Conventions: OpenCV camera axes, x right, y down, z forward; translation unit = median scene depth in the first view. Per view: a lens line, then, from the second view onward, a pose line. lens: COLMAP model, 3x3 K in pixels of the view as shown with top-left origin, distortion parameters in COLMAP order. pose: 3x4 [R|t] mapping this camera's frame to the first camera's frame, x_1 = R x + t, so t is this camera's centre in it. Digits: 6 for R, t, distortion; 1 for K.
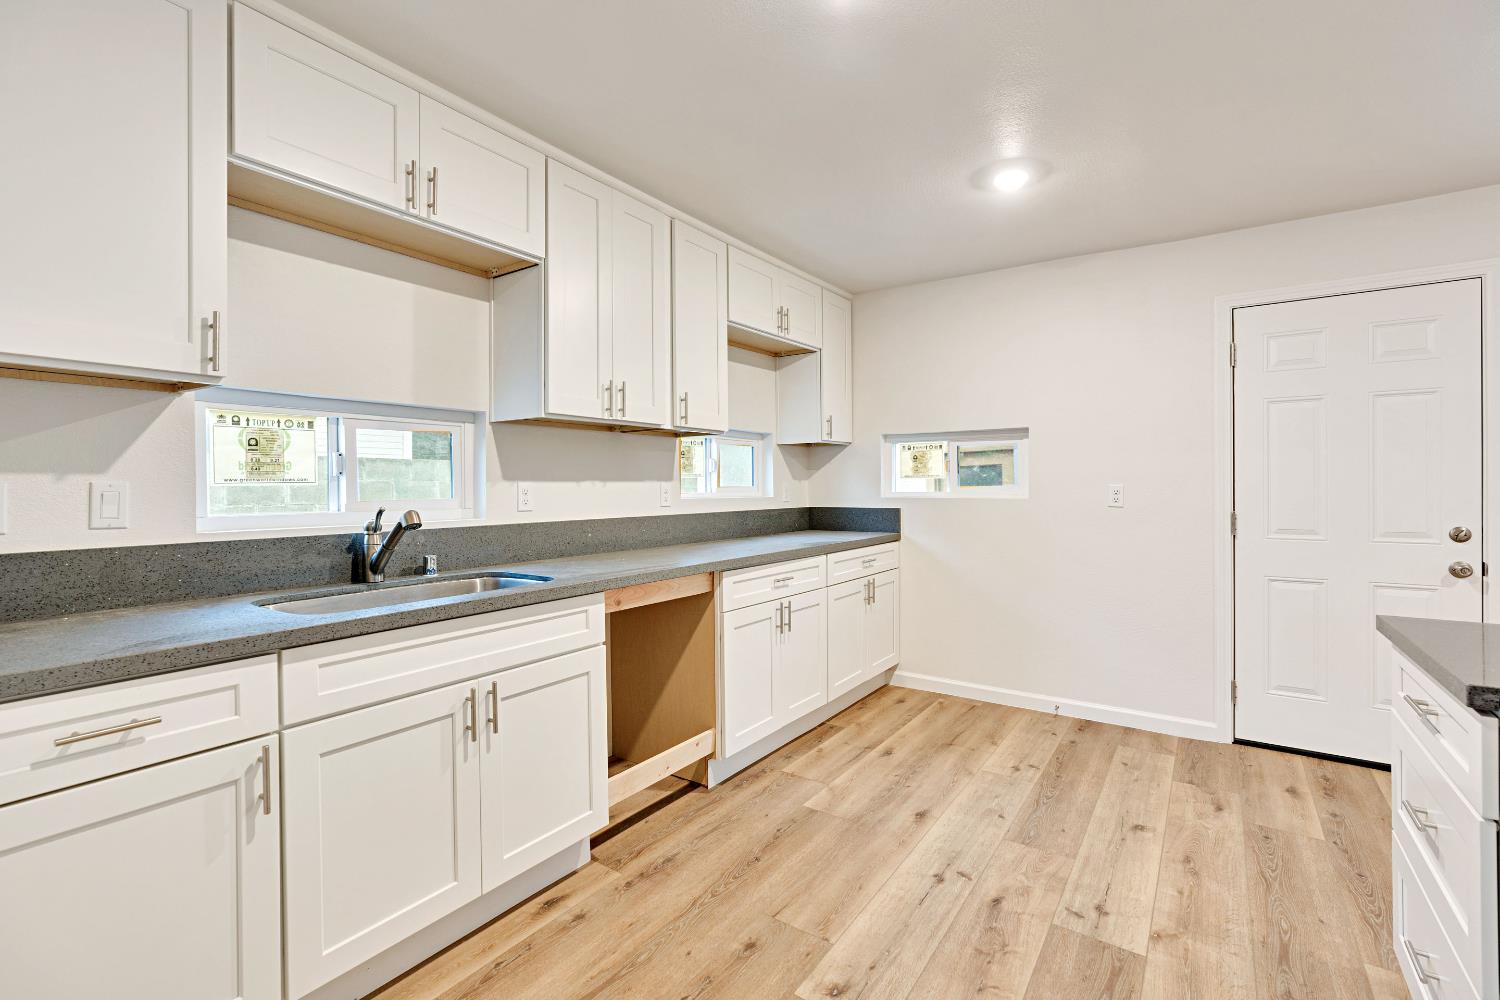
lens RADIAL K [[673.5, 0, 748.8], [0, 673.5, 496.9], [0, 0, 1]] dist [-0.009825, 0.003502]
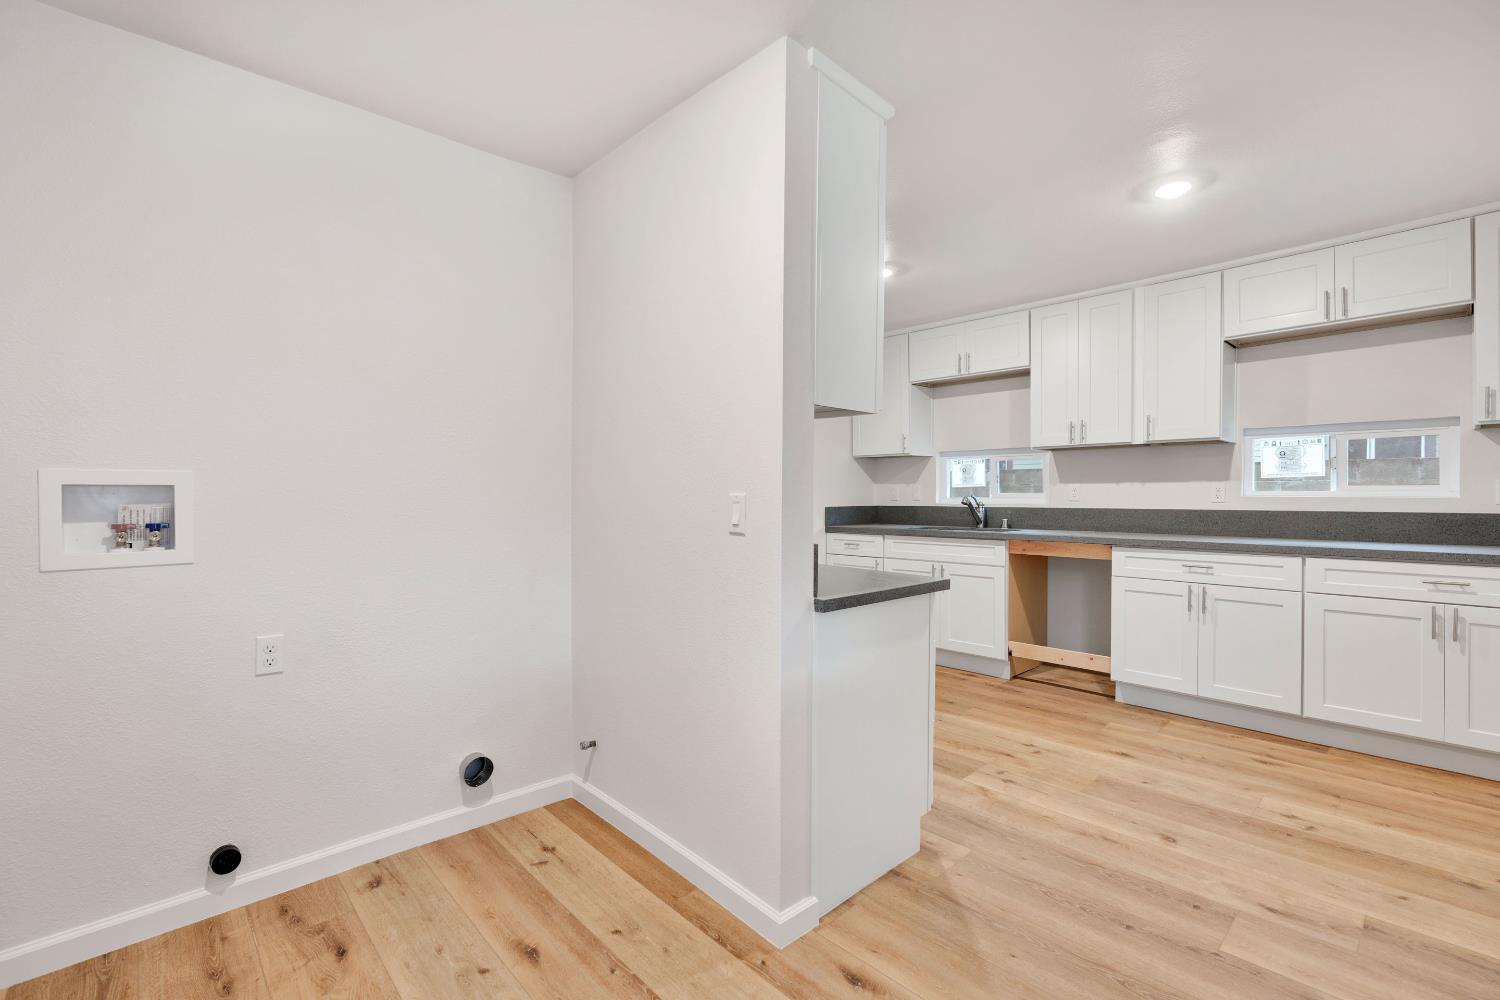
lens RADIAL K [[673.5, 0, 748.8], [0, 673.5, 496.9], [0, 0, 1]] dist [-0.009825, 0.003502]
pose [[-0.217152, 0.010528, -0.976081, 1.538124], [-0.014473, 0.999797, 0.014004, 0.000451], [0.976030, 0.017168, -0.216956, 0.575220]]
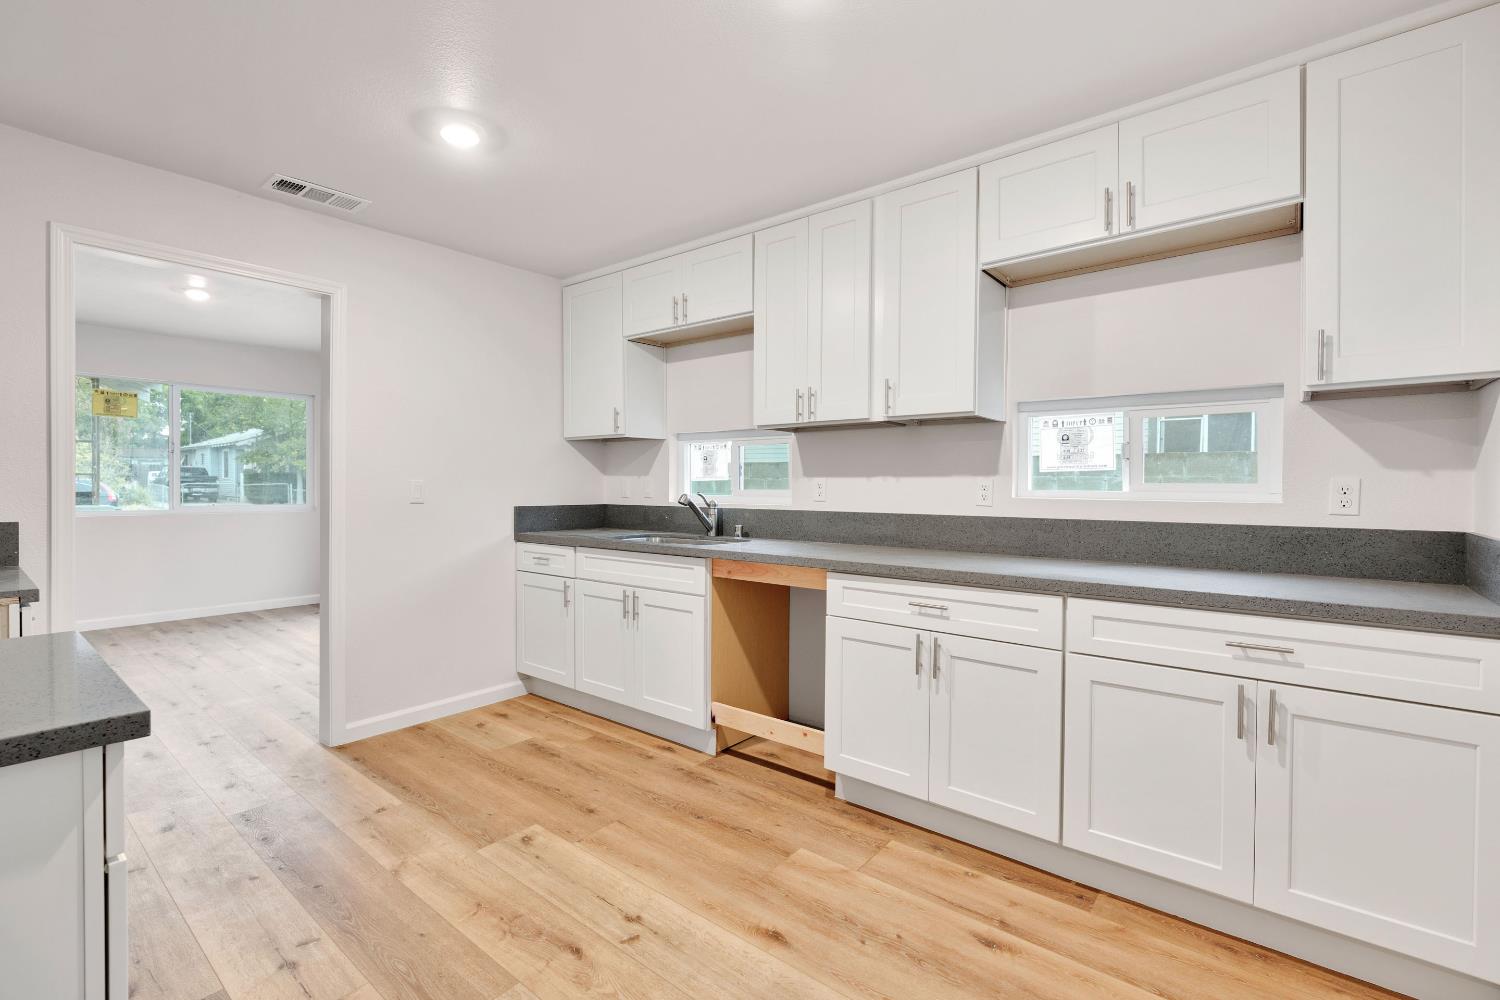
lens RADIAL K [[673.5, 0, 748.8], [0, 673.5, 496.9], [0, 0, 1]] dist [-0.009825, 0.003502]
pose [[-0.079135, 0.020520, -0.996653, 0.936888], [-0.020408, 0.999545, 0.022200, -0.011415], [0.996655, 0.022096, -0.078680, 0.988556]]
